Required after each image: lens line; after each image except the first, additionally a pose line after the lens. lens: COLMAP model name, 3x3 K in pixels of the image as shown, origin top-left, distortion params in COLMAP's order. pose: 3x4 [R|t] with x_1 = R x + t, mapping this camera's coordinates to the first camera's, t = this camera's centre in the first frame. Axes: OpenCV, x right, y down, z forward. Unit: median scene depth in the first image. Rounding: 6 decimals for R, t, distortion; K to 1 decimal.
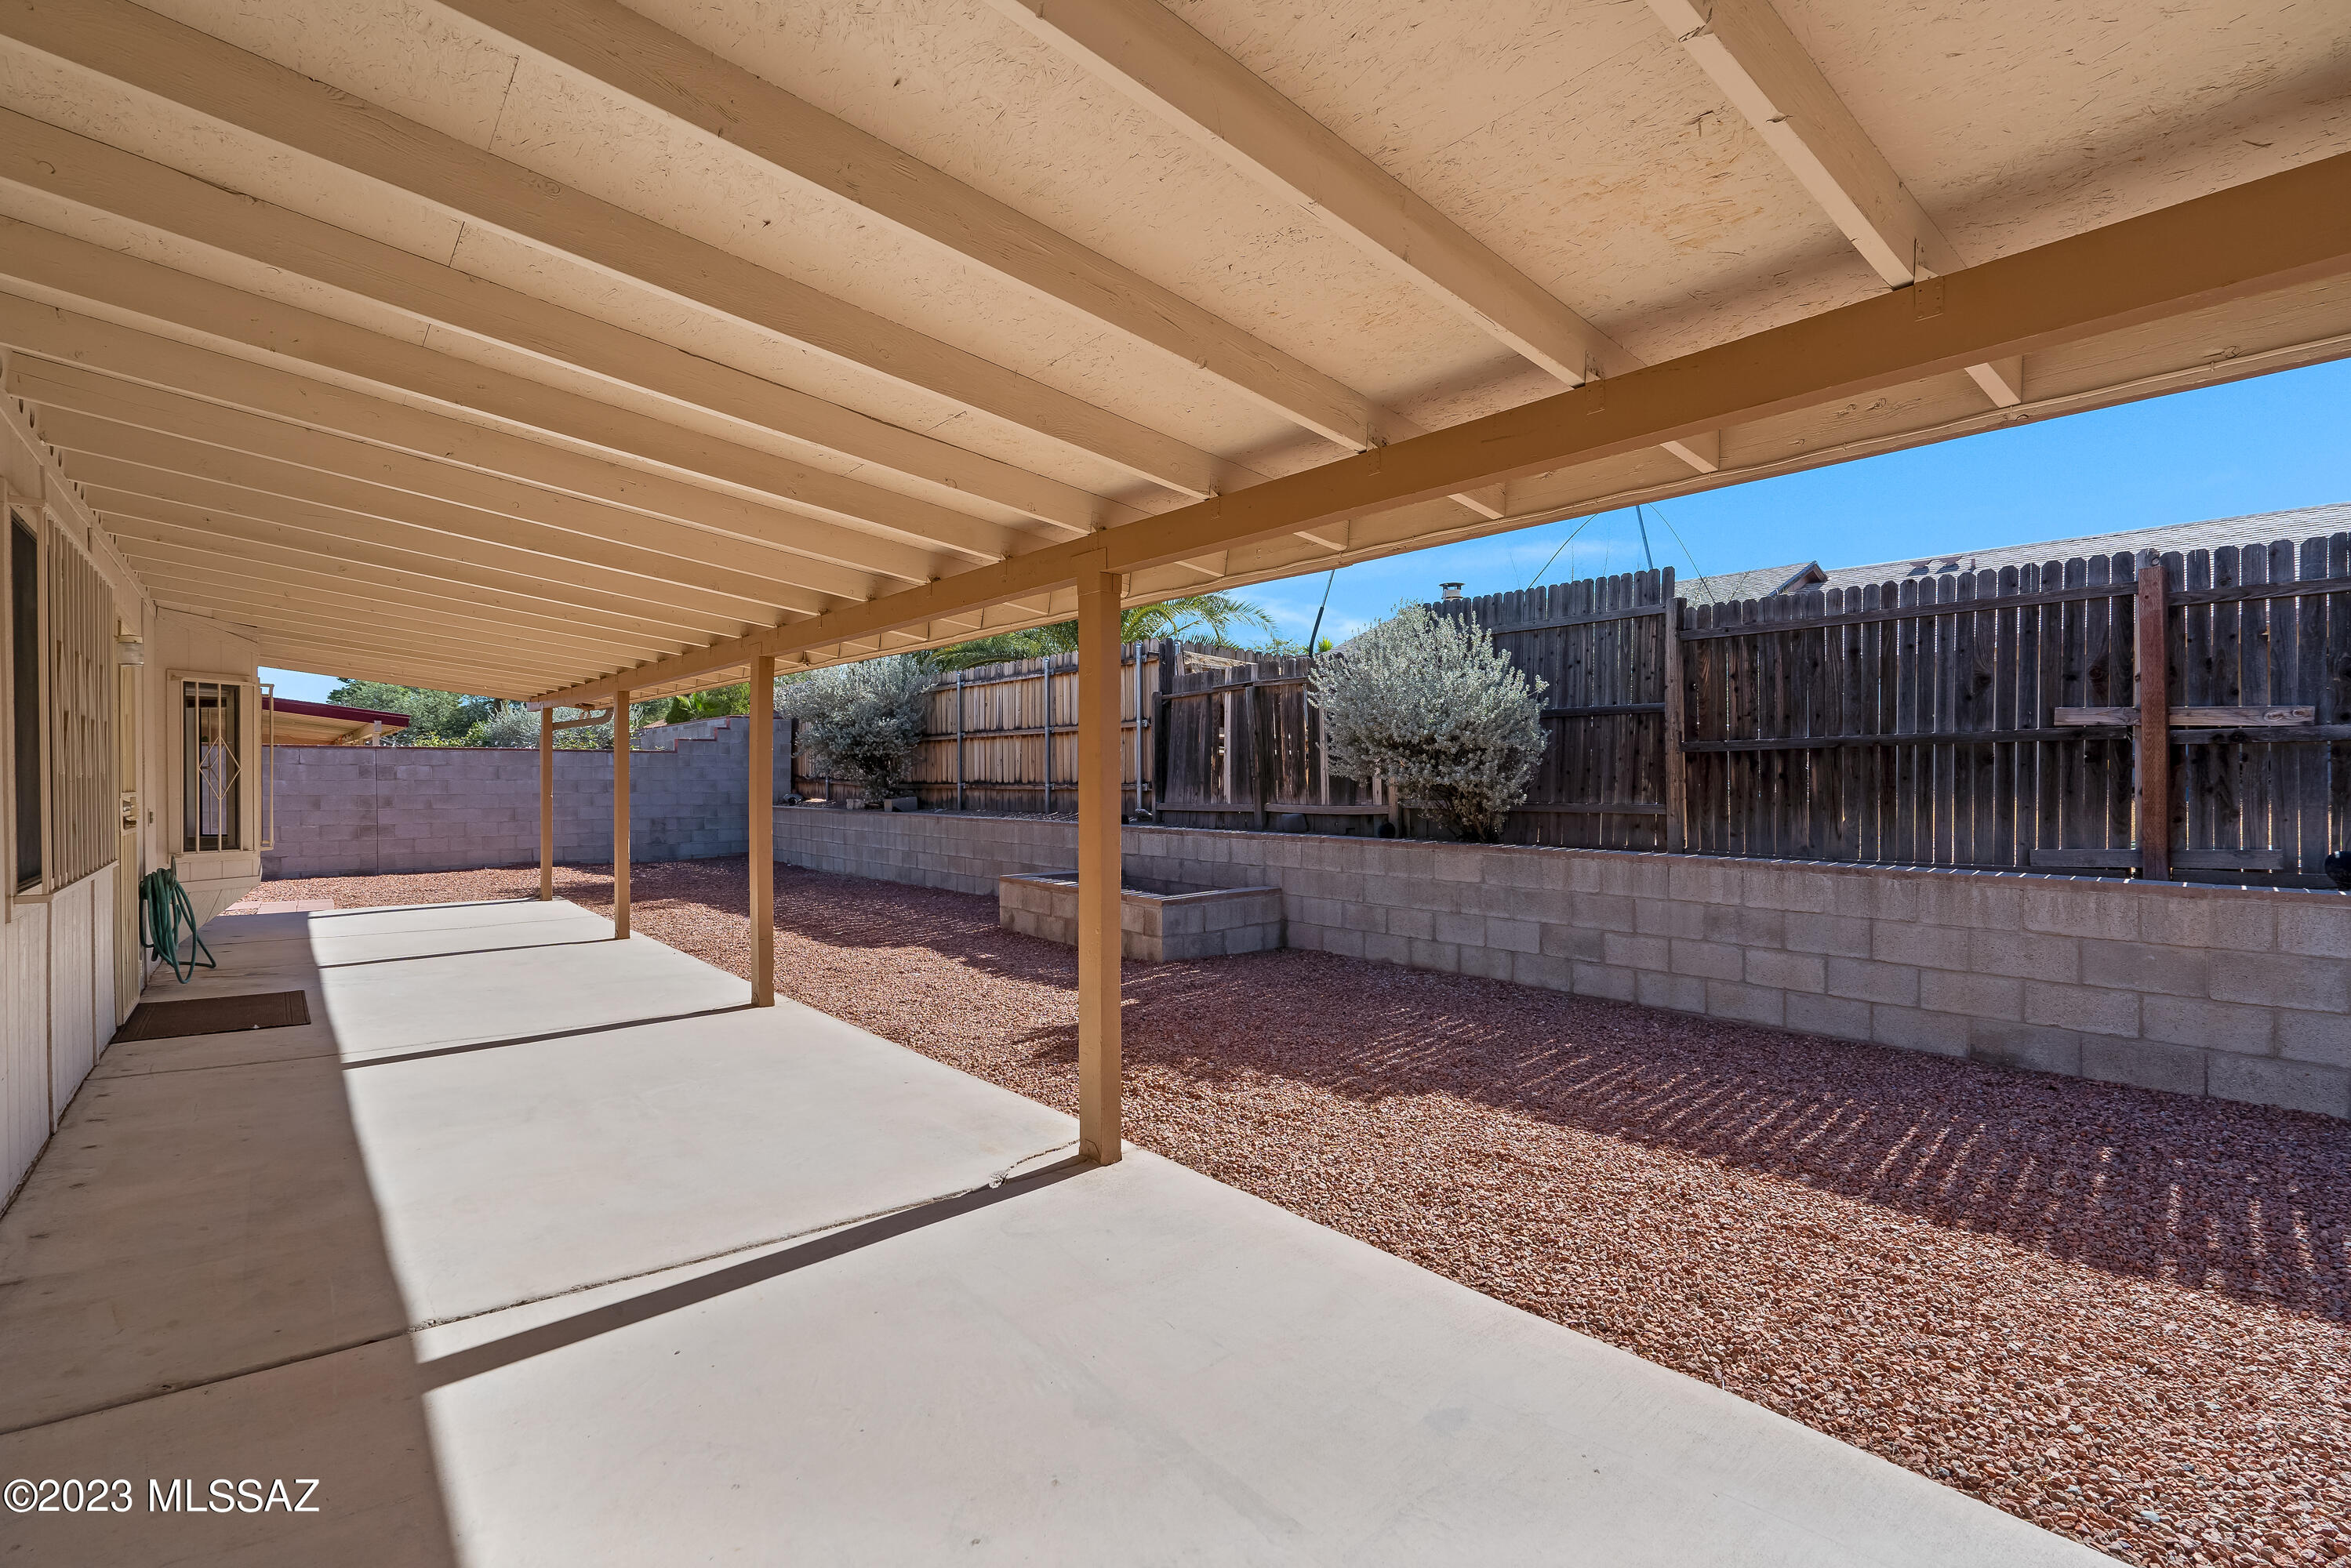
lens RADIAL K [[1085.2, 0, 1170.4], [0, 1085.2, 790.1], [0, 0, 1]] dist [-0.003260, 0.000754]
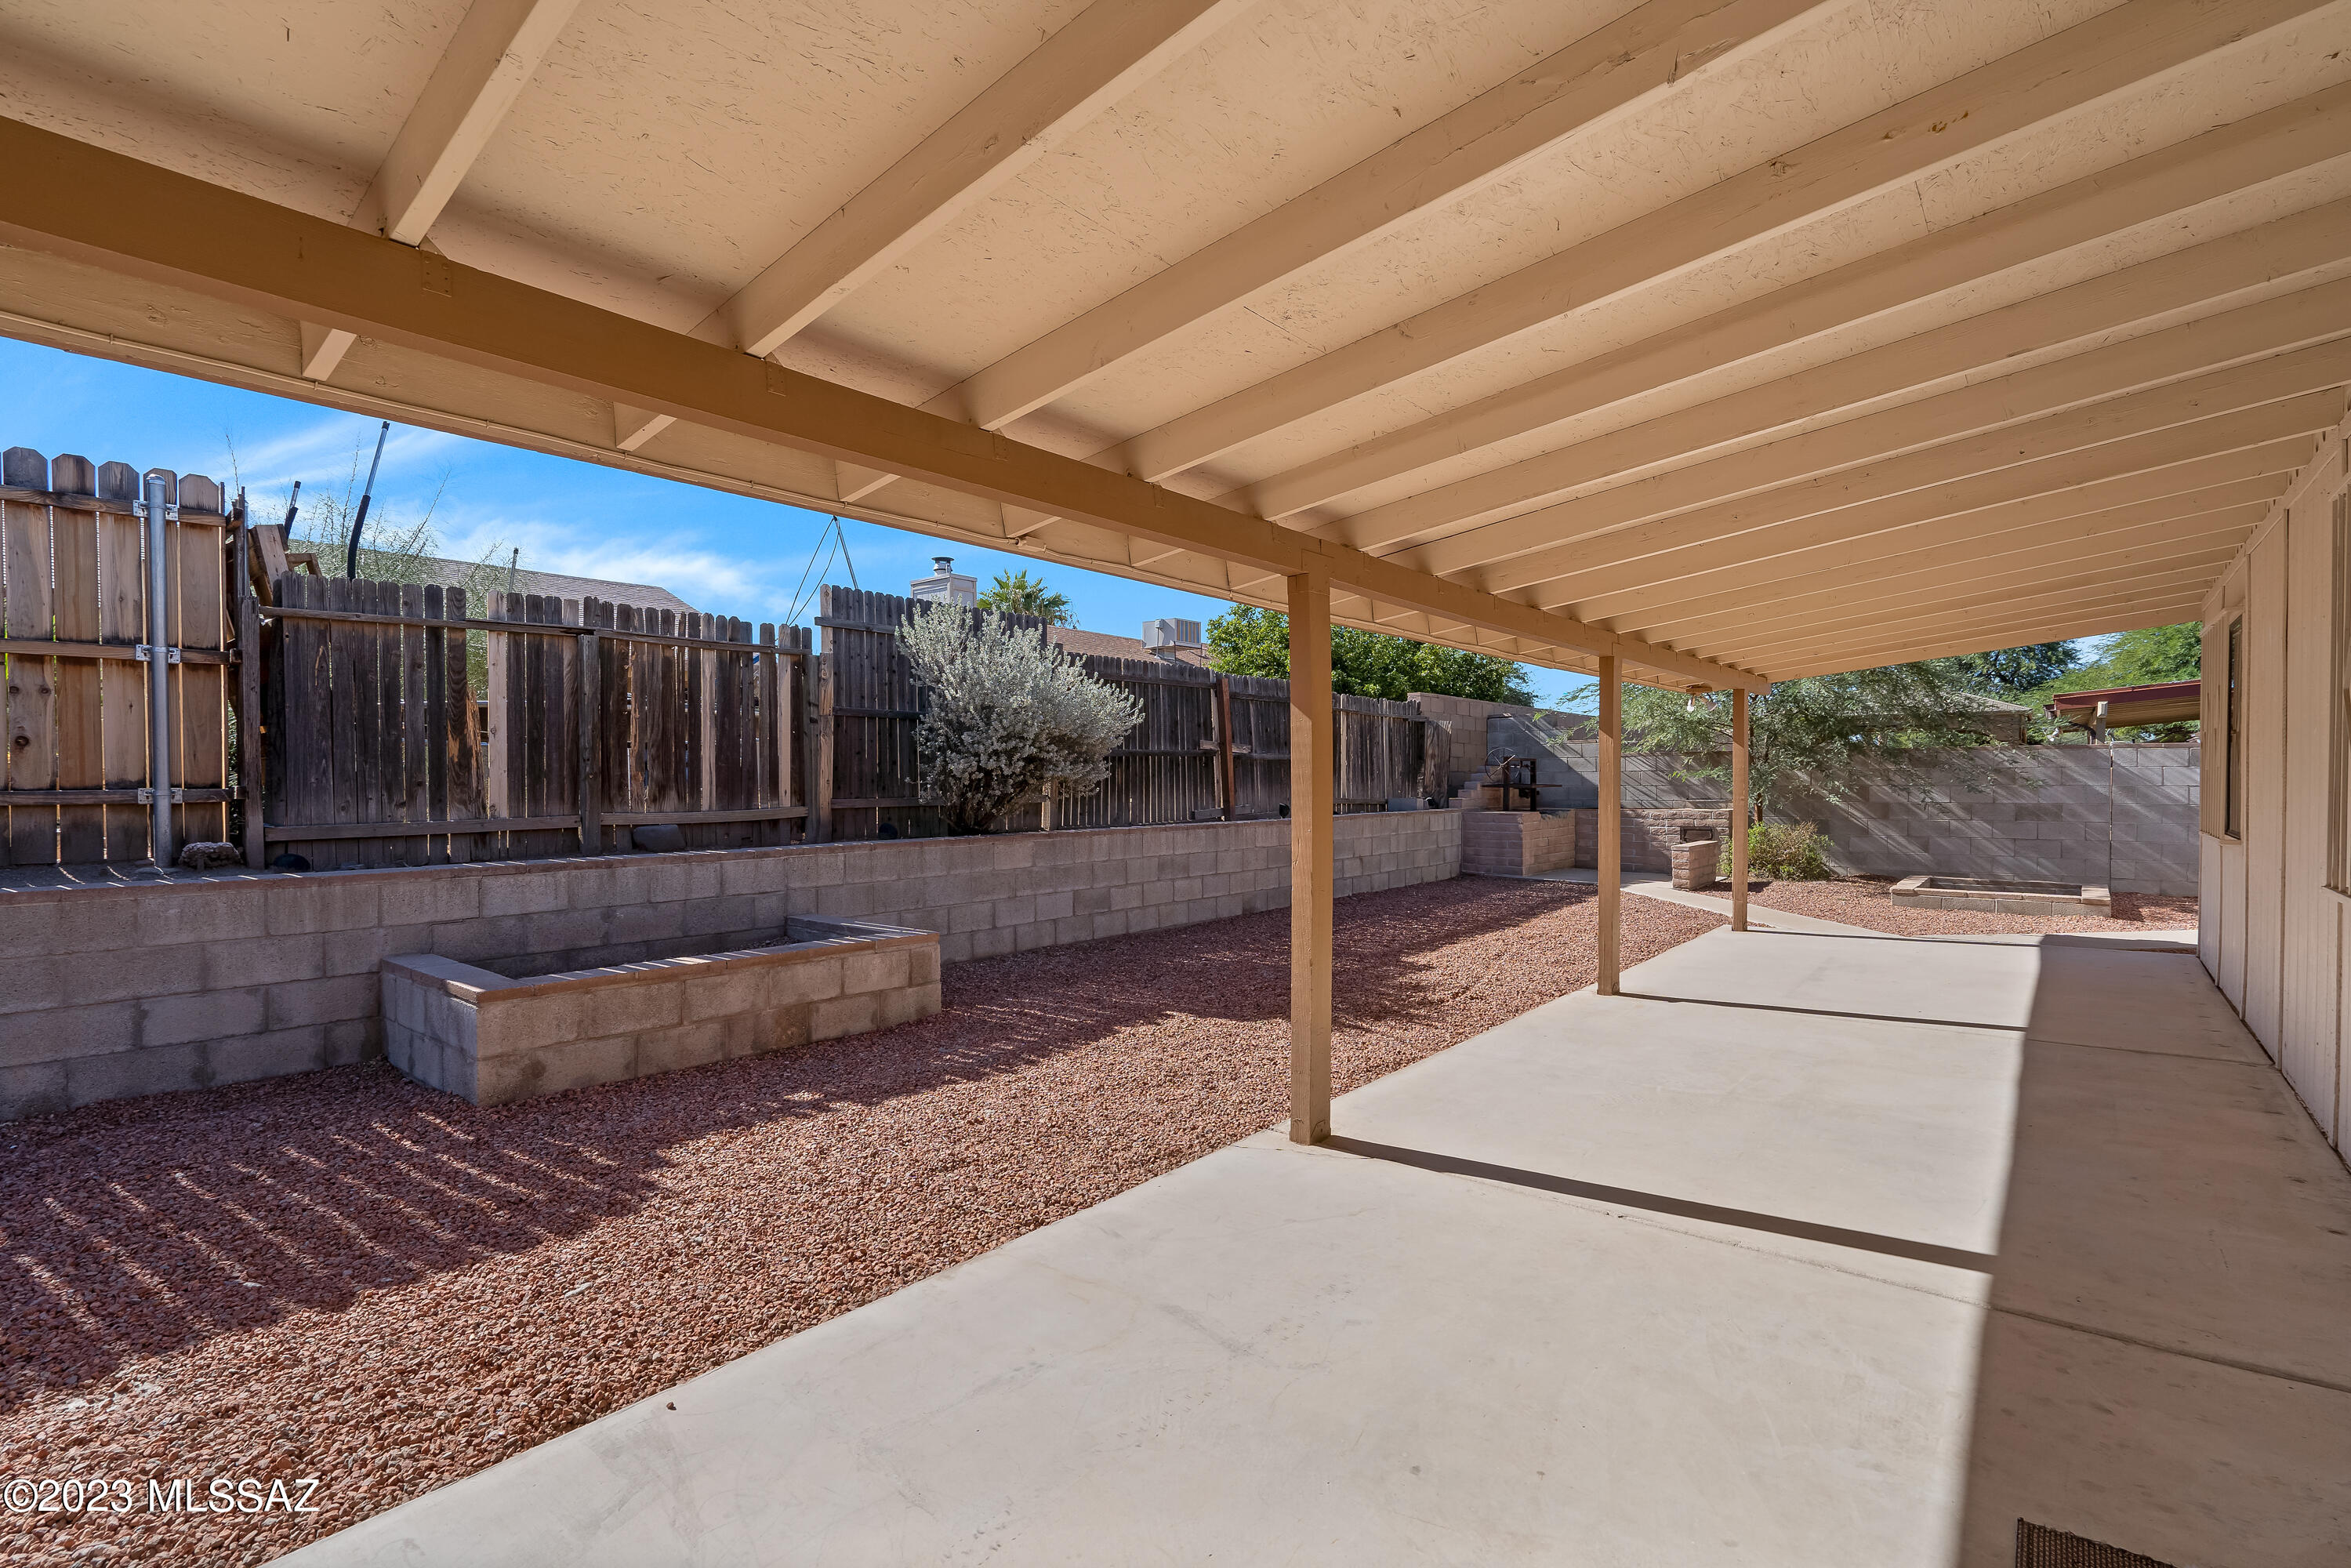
lens RADIAL K [[1085.4, 0, 1169.7], [0, 1085.4, 780.1], [0, 0, 1]] dist [-0.003260, 0.000754]
pose [[-0.158146, -0.004699, 0.987405, -0.774471], [0.013808, 0.999880, 0.006970, -0.009899], [-0.987319, 0.014736, -0.158062, 0.932825]]
